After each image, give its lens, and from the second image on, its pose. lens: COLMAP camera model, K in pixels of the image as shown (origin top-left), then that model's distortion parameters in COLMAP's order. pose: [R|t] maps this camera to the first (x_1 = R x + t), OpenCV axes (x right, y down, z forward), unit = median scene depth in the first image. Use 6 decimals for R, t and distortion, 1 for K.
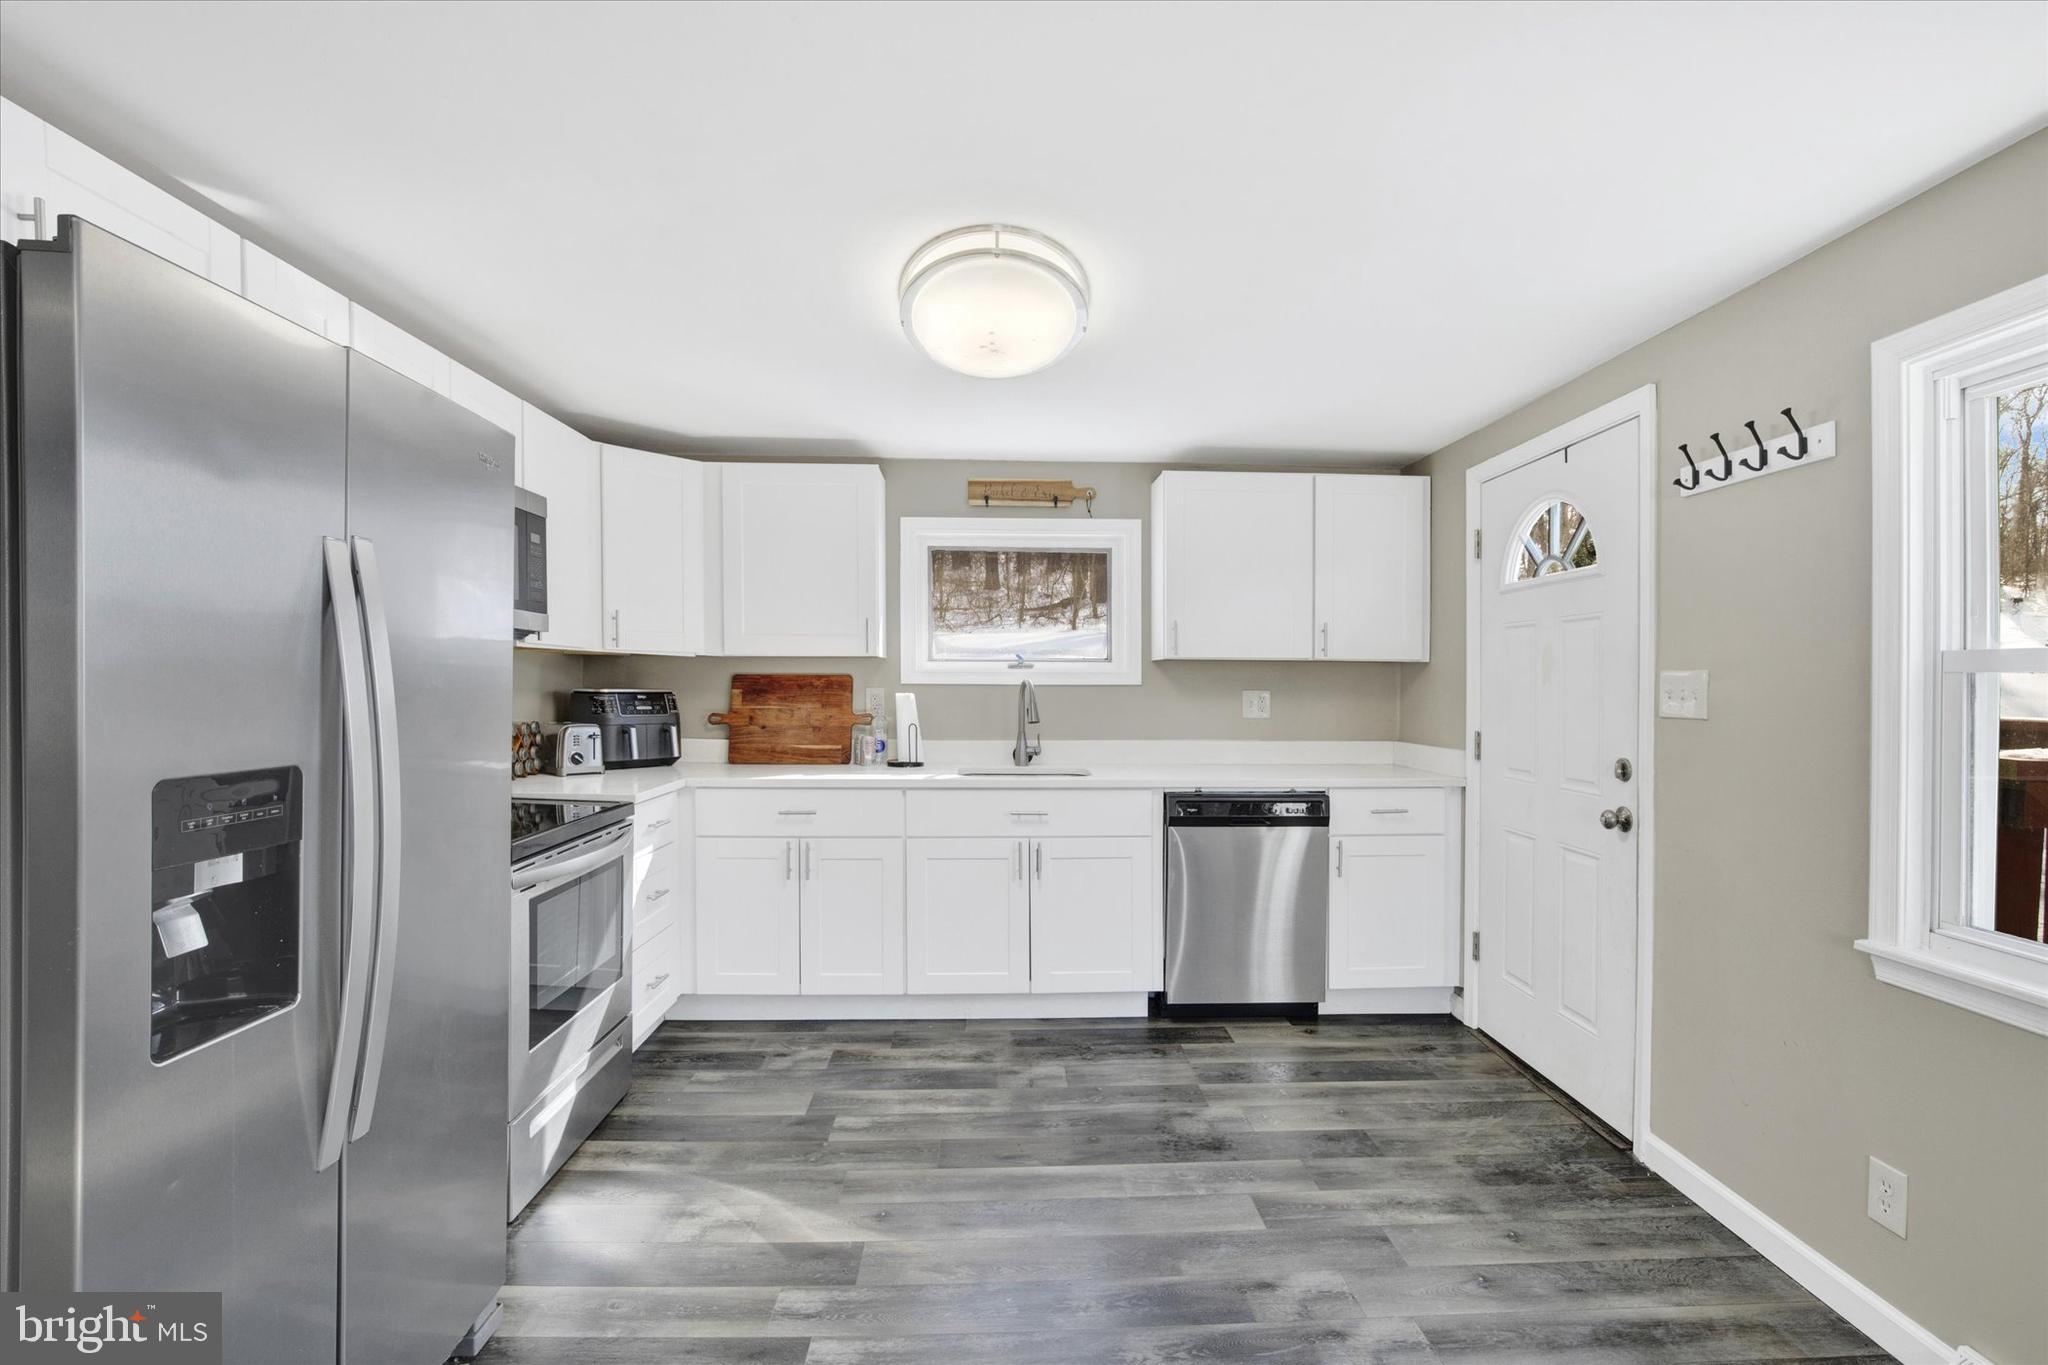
lens RADIAL K [[962.4, 0, 1024.0], [0, 962.4, 682.5], [0, 0, 1]] dist [-0.001007, -0.000019]
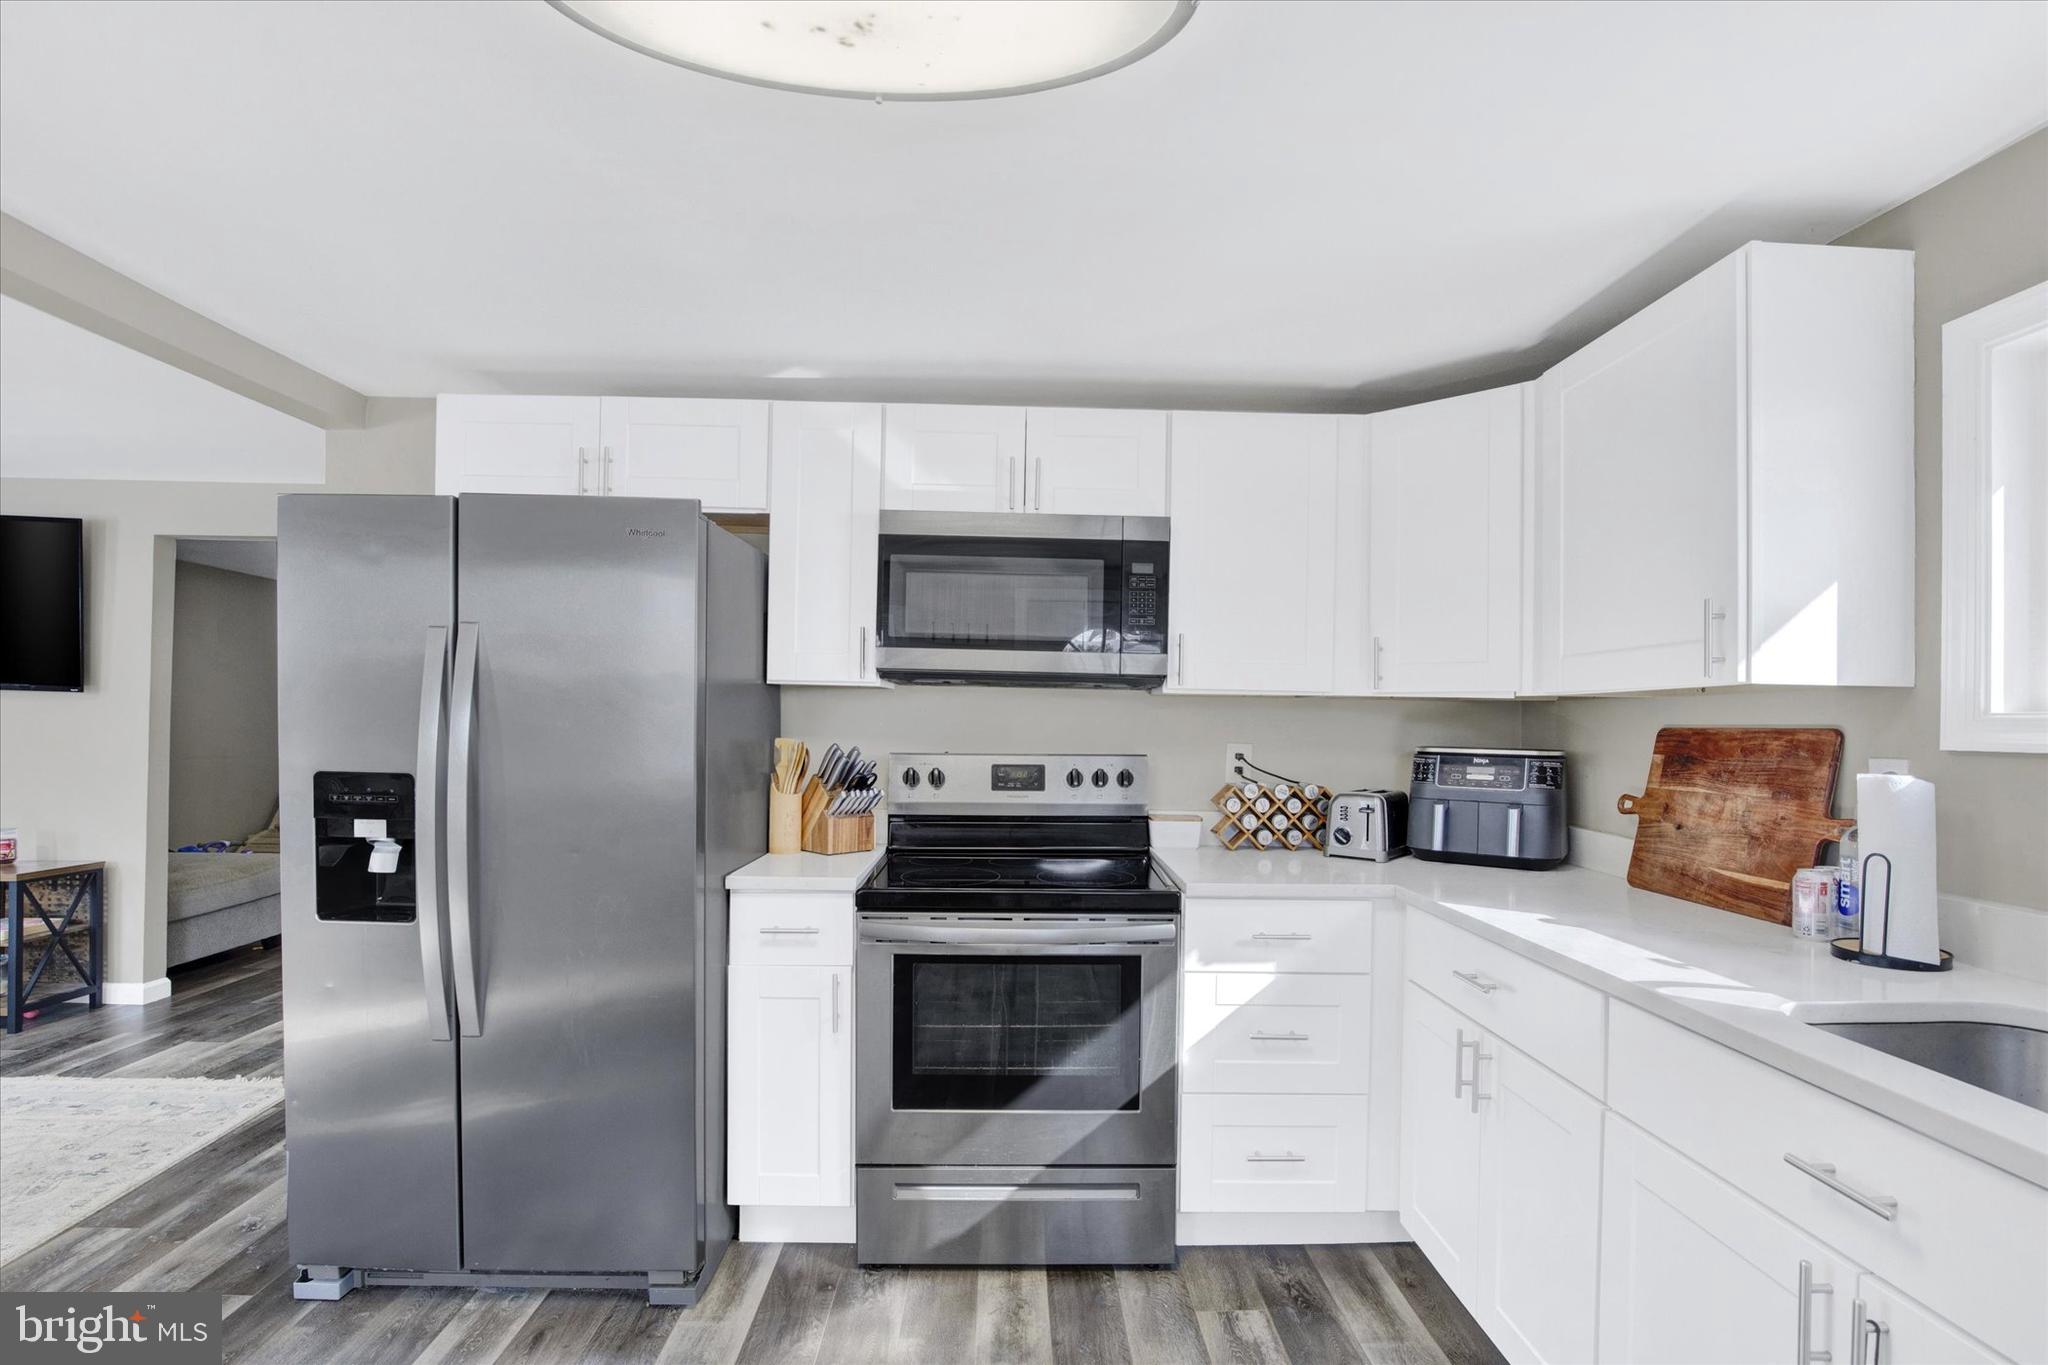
lens RADIAL K [[986.7, 0, 1027.9], [0, 986.7, 725.4], [0, 0, 1]] dist [-0.001299, -0.000039]
pose [[-0.000946, -0.006752, -0.999977, 0.364311], [-0.017080, 0.999831, -0.006735, 0.000218], [0.999854, 0.017073, -0.001061, 0.846950]]
